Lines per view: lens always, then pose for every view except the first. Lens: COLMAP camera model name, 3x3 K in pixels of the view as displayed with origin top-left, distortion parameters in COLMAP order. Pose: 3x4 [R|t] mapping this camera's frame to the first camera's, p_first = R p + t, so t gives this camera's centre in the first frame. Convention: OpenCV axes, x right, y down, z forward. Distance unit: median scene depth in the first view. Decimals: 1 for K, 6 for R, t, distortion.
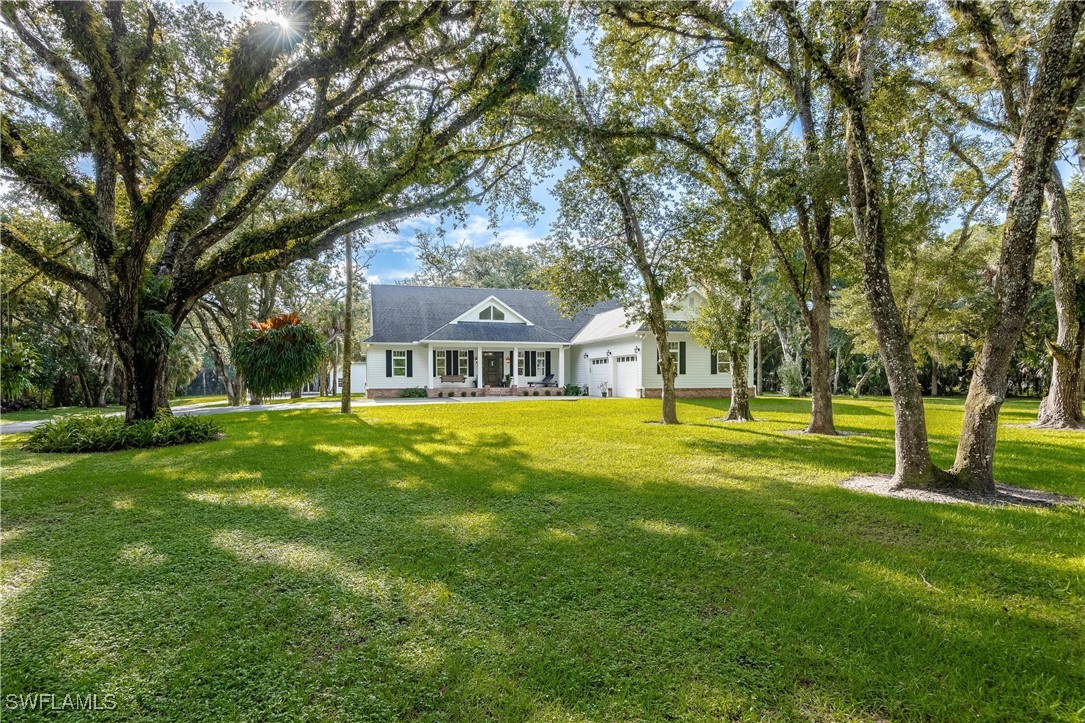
lens RADIAL K [[566.8, 0, 521.8], [0, 566.8, 381.1], [0, 0, 1]] dist [-0.015086, -0.000026]
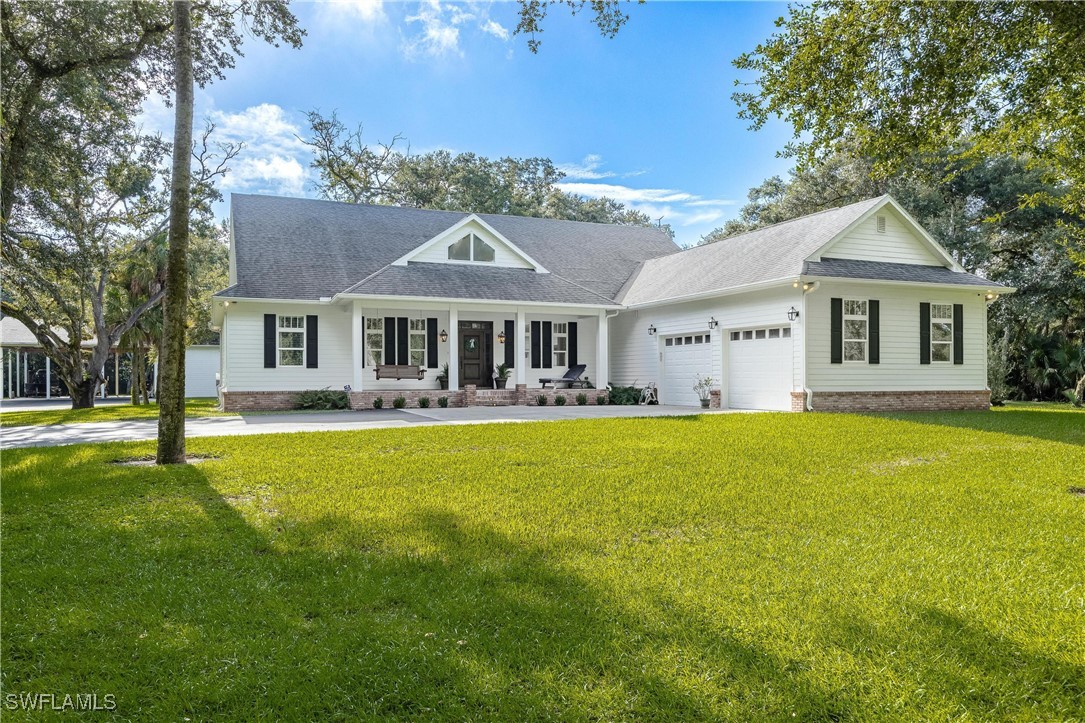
lens RADIAL K [[775.3, 0, 543.0], [0, 775.3, 367.1], [0, 0, 1]] dist [-0.003534, -0.000705]
pose [[0.991345, 0.004455, 0.131207, -0.083258], [-0.002557, 0.999890, -0.014634, 0.001220], [-0.131257, 0.014172, 0.991247, 0.283881]]
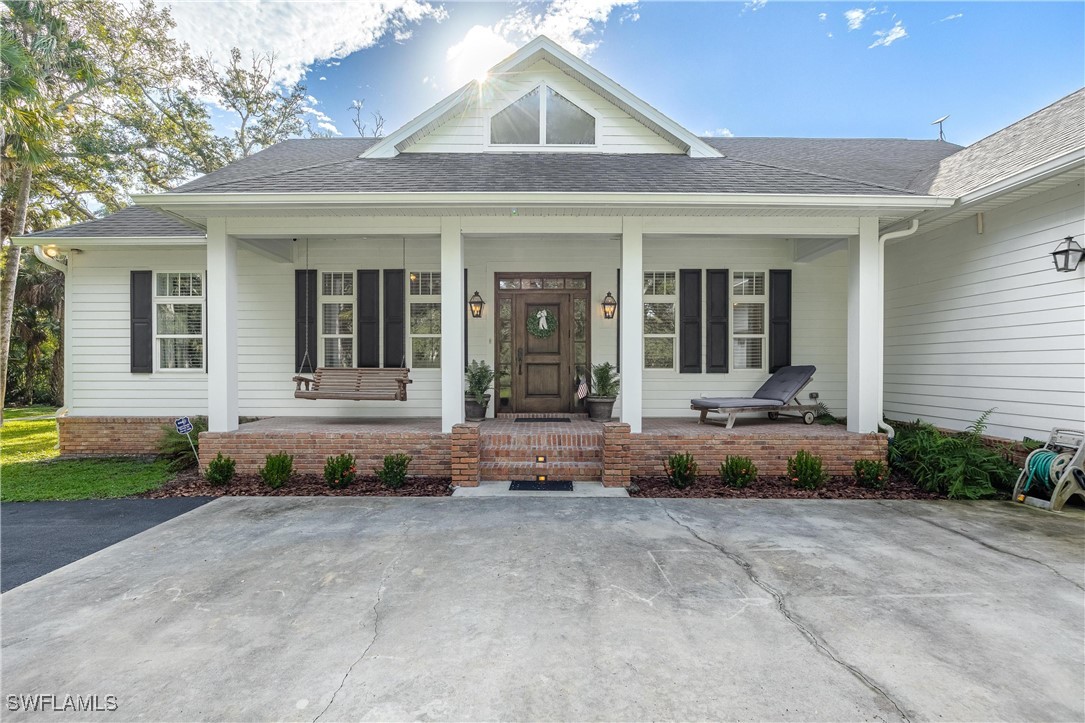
lens RADIAL K [[496.6, 0, 545.0], [0, 496.6, 366.9], [0, 0, 1]] dist [-0.014326, -0.000321]
pose [[0.960298, 0.007556, -0.278875, 0.009469], [-0.007144, 0.999971, 0.002492, -0.011768], [0.278886, -0.000401, 0.960324, 0.812182]]
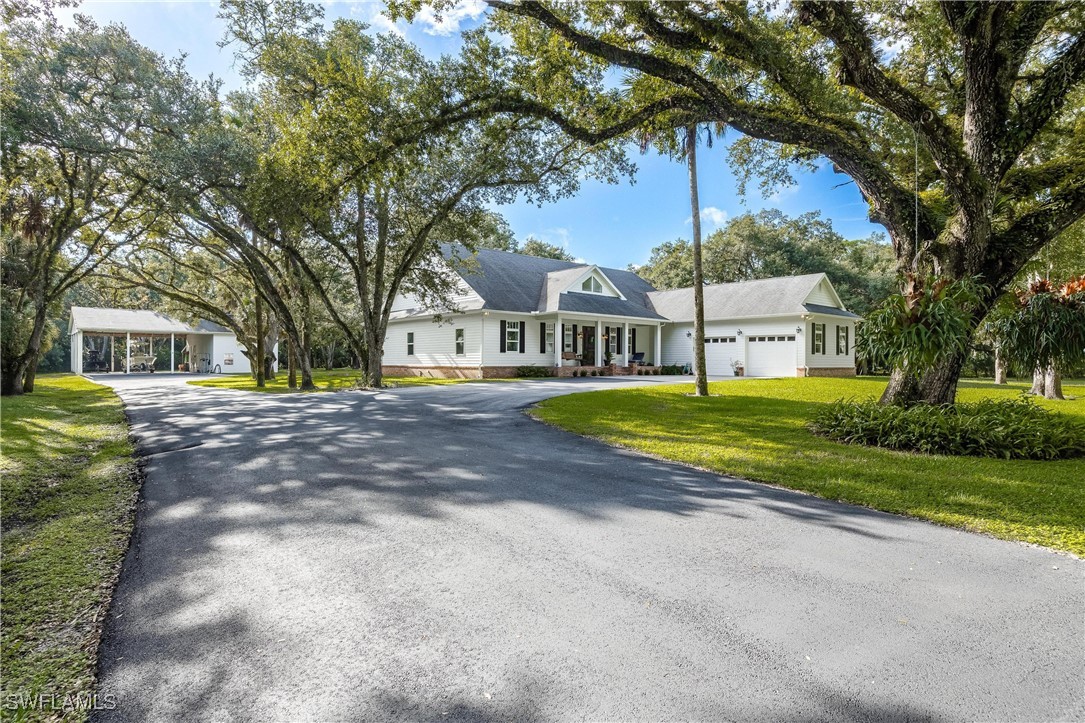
lens RADIAL K [[566.8, 0, 543.7], [0, 566.8, 358.9], [0, 0, 1]] dist [-0.015086, -0.000026]
pose [[0.907889, 0.011842, 0.419042, -0.517147], [-0.010951, 0.999930, -0.004531, 0.005020], [-0.419067, -0.000476, 0.907955, 0.209969]]
